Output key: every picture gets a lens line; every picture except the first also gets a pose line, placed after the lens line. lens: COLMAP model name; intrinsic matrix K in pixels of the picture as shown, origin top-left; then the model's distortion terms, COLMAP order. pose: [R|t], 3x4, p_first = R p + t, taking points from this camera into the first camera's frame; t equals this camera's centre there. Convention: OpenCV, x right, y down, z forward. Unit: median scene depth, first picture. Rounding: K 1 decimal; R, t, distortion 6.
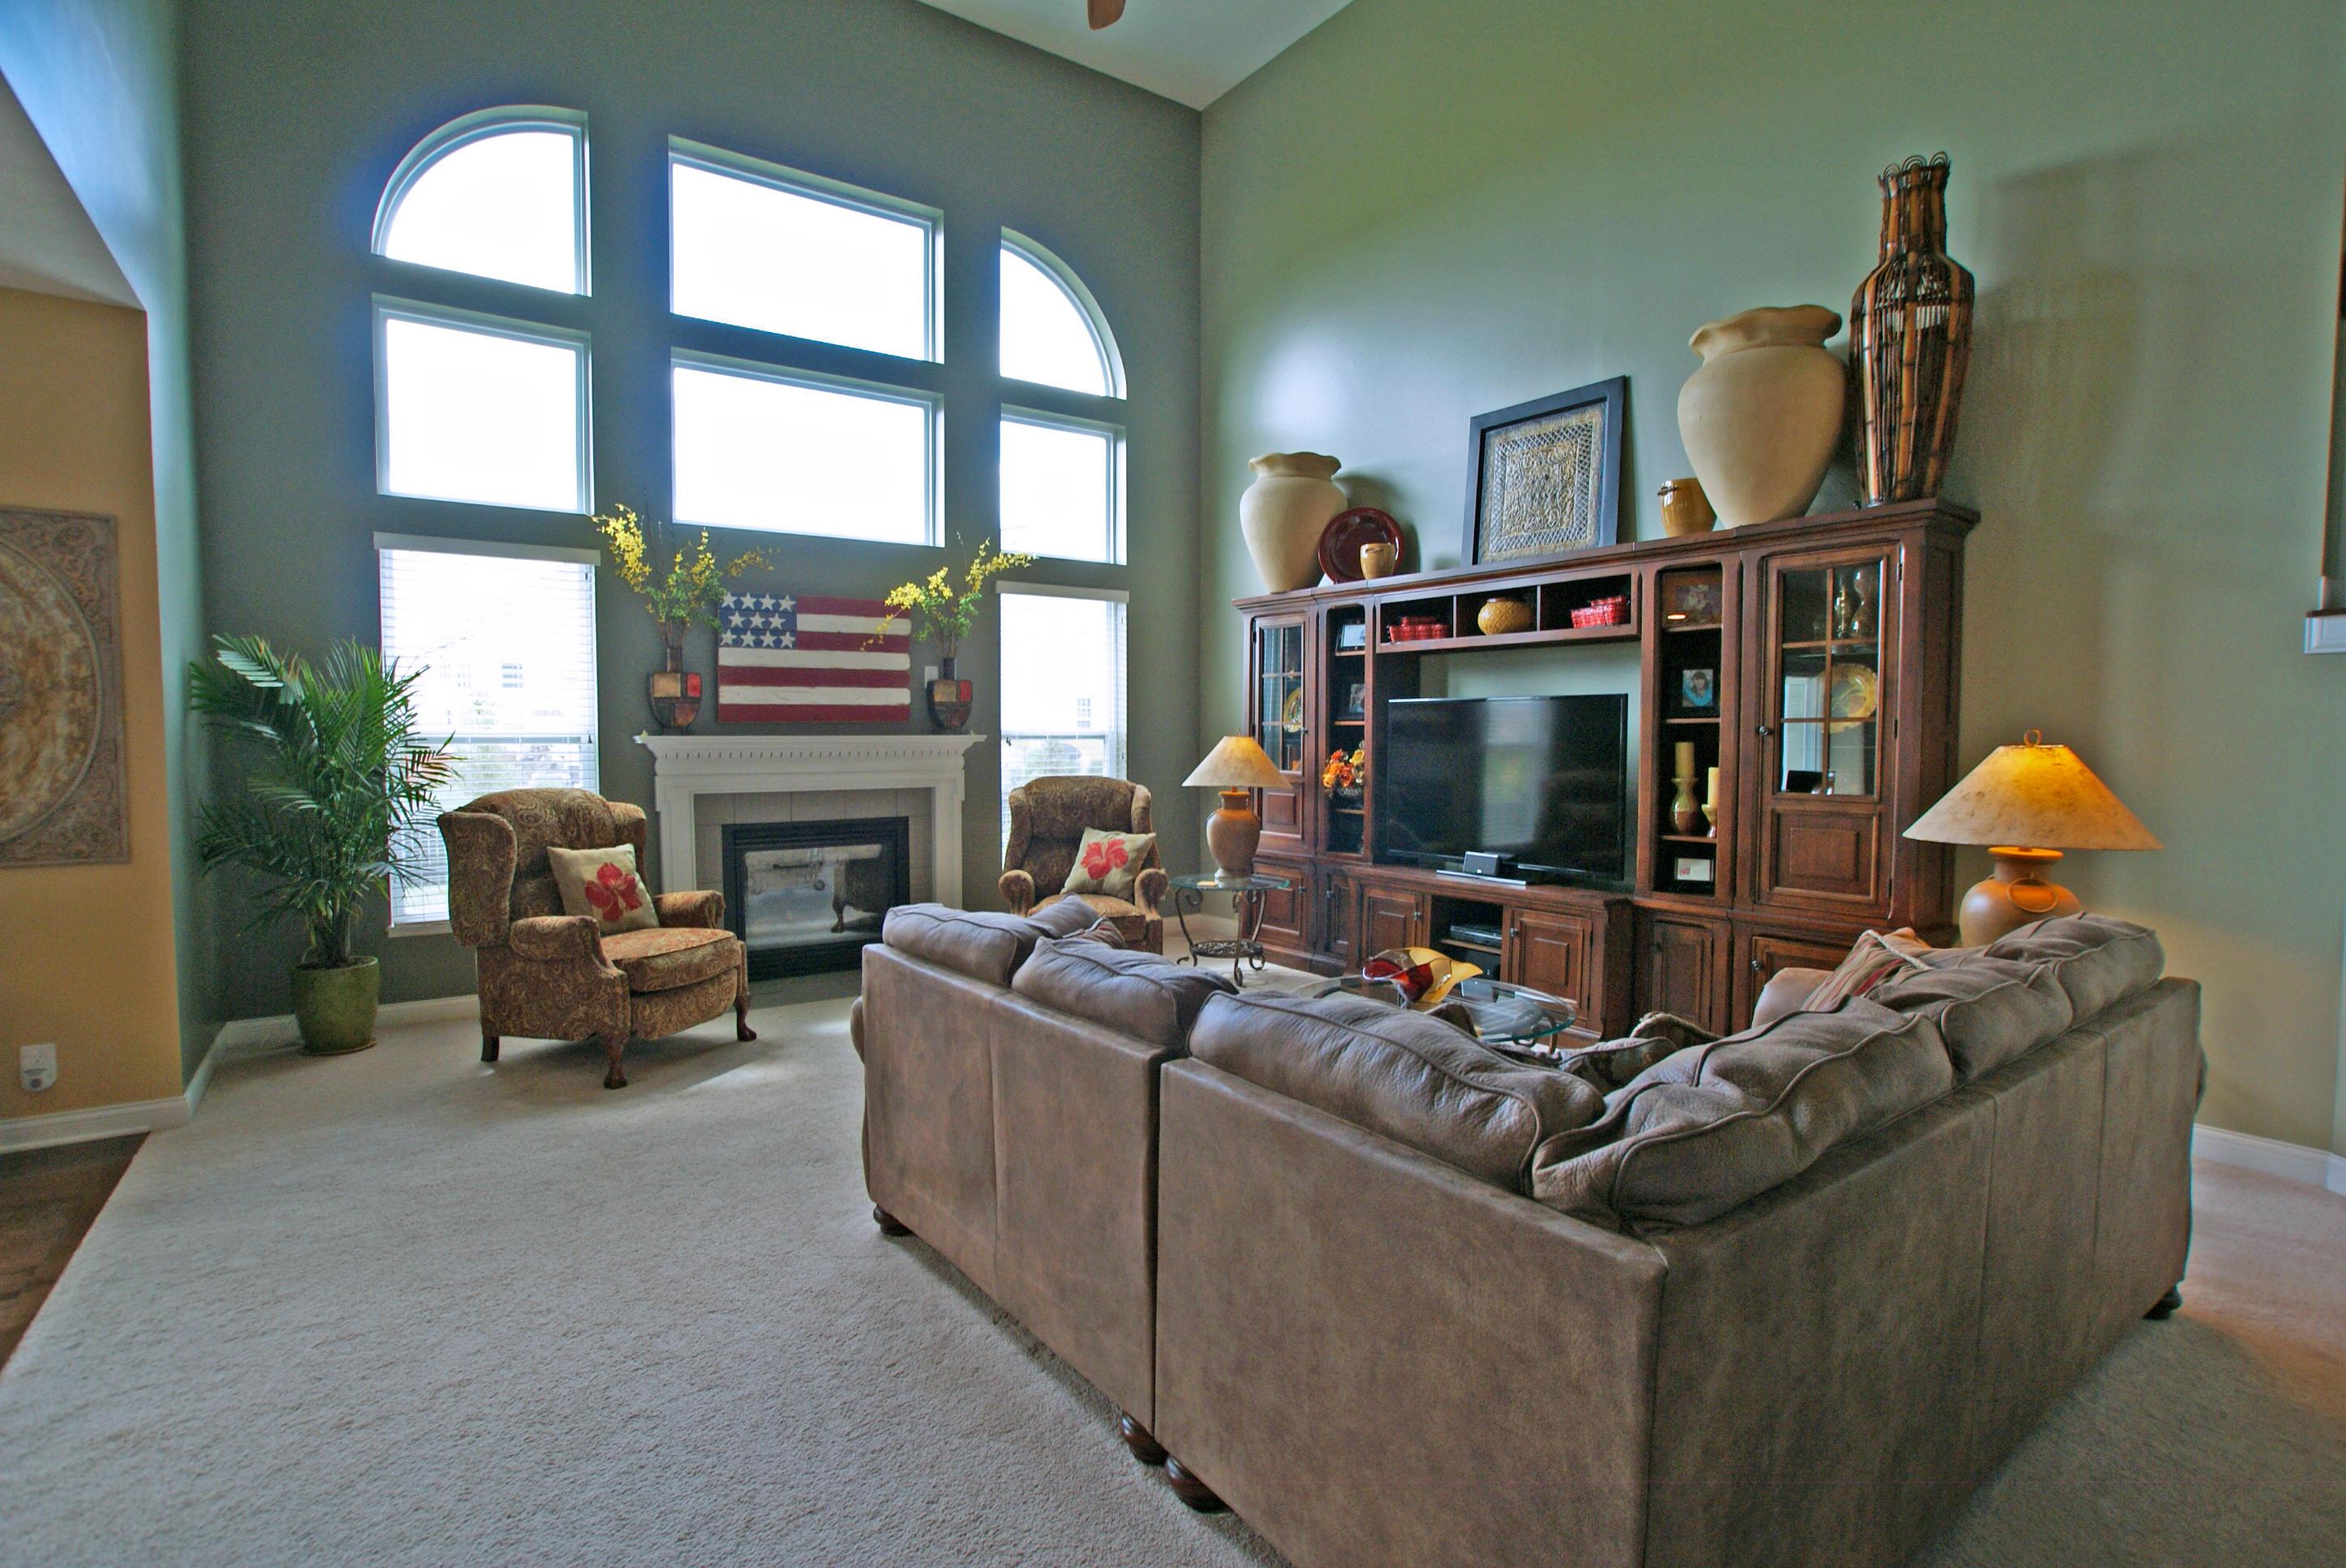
lens RADIAL K [[1131.8, 0, 1175.0], [0, 1131.8, 789.5], [0, 0, 1]] dist [-0.067498, 0.034208]
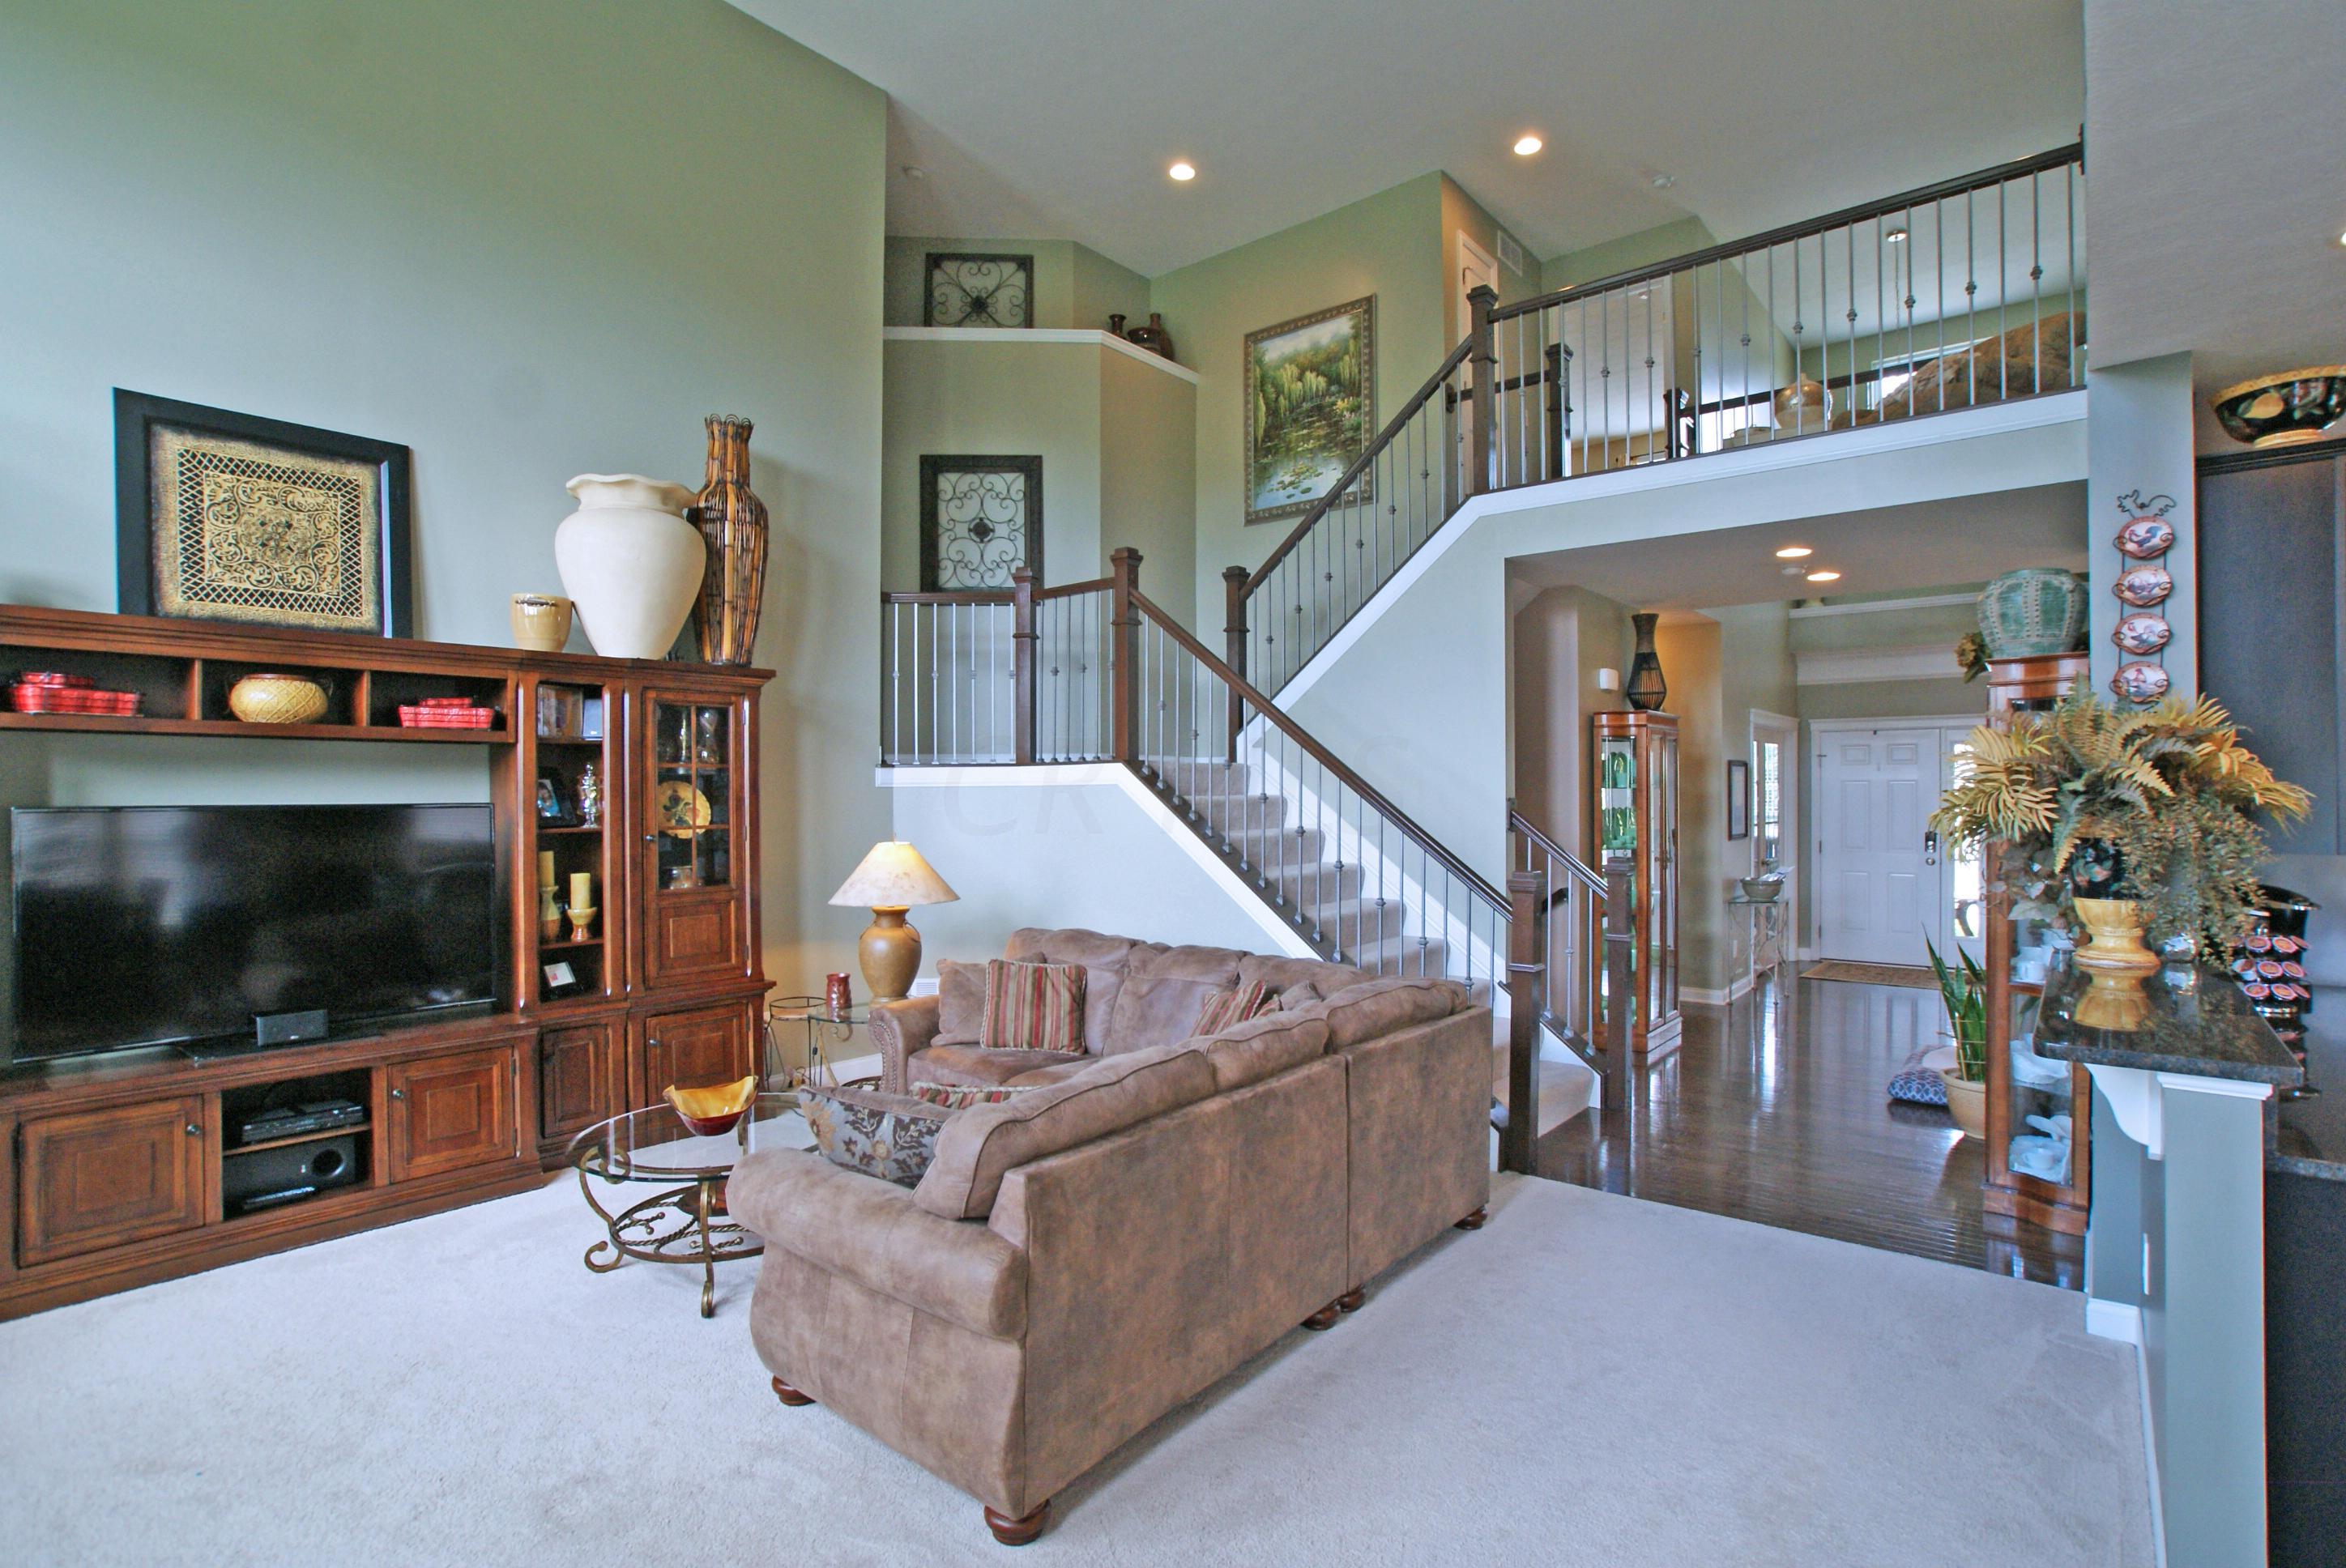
lens RADIAL K [[1131.8, 0, 1175.0], [0, 1131.8, 789.5], [0, 0, 1]] dist [-0.067498, 0.034208]
pose [[-0.250554, 0.006801, 0.968079, -0.522327], [0.055950, 0.998406, 0.007467, -0.058462], [-0.966485, 0.056035, -0.250535, 0.548736]]
